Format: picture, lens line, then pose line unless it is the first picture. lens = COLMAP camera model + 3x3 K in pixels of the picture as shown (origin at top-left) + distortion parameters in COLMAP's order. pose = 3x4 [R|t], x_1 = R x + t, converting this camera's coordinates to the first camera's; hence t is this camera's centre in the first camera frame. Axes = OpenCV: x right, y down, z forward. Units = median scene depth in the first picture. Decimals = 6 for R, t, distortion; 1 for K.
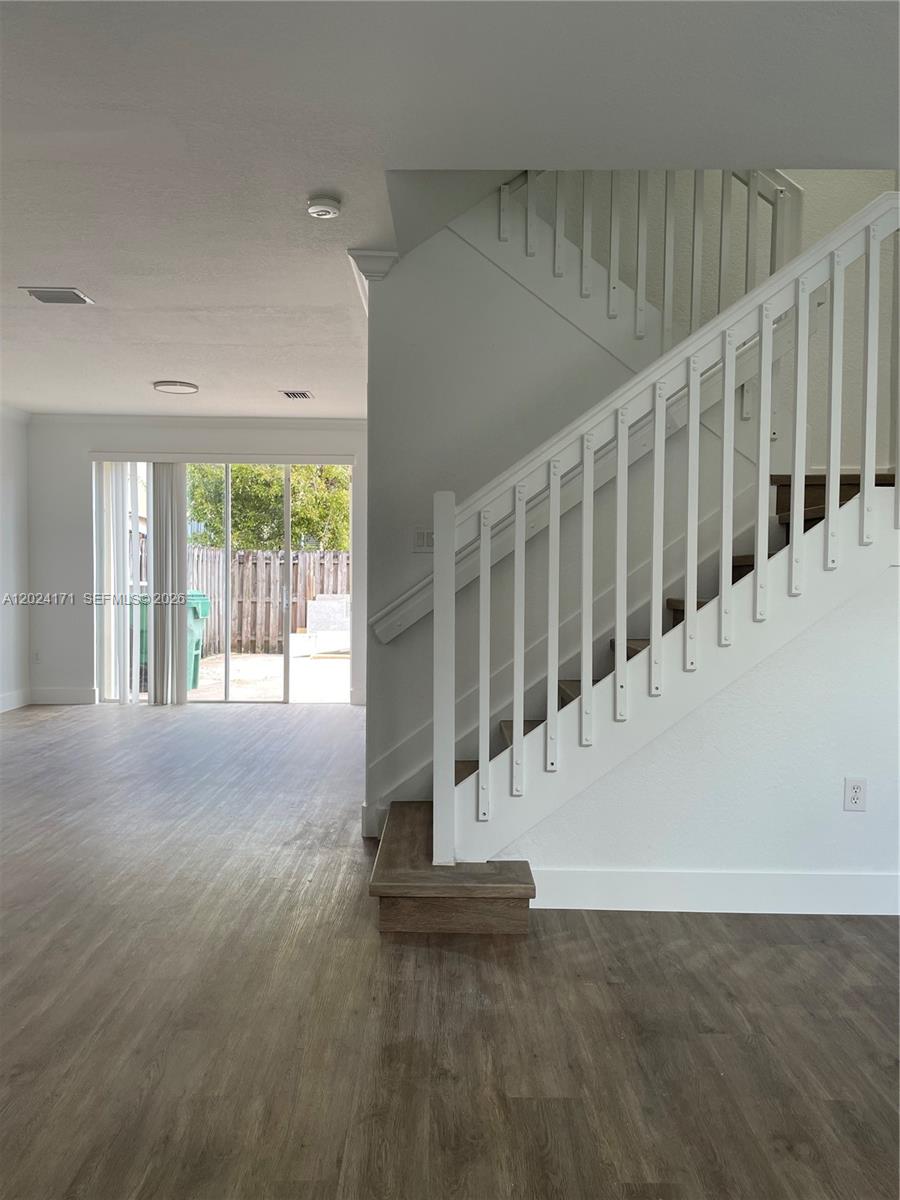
lens RADIAL K [[906.0, 0, 453.6], [0, 906.0, 602.7], [0, 0, 1]] dist [0.053040, -0.007176]
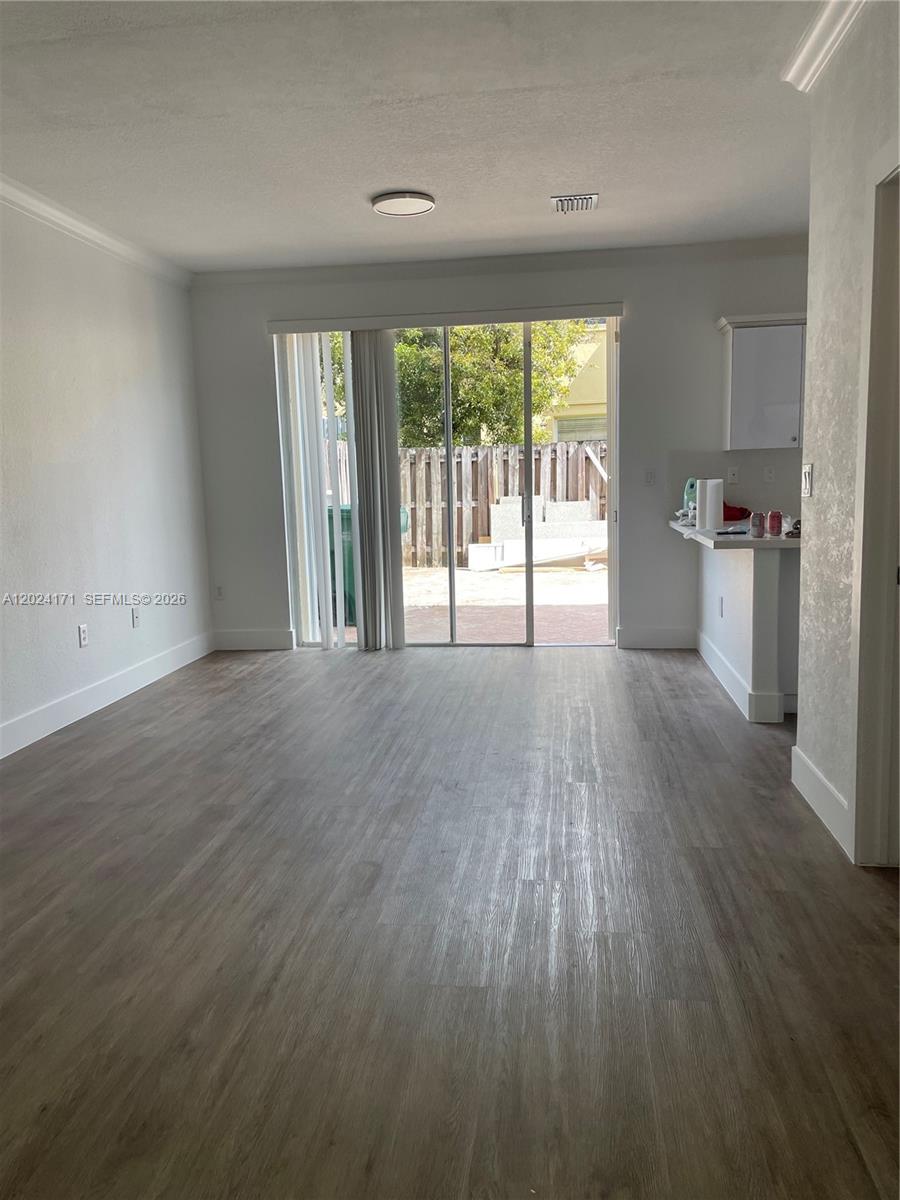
lens RADIAL K [[906.0, 0, 446.5], [0, 906.0, 598.6], [0, 0, 1]] dist [0.053040, -0.007176]
pose [[0.990152, -0.017520, -0.138896, -0.084523], [0.032609, 0.993712, 0.107116, -0.007171], [0.136146, -0.110591, 0.984497, 0.140258]]
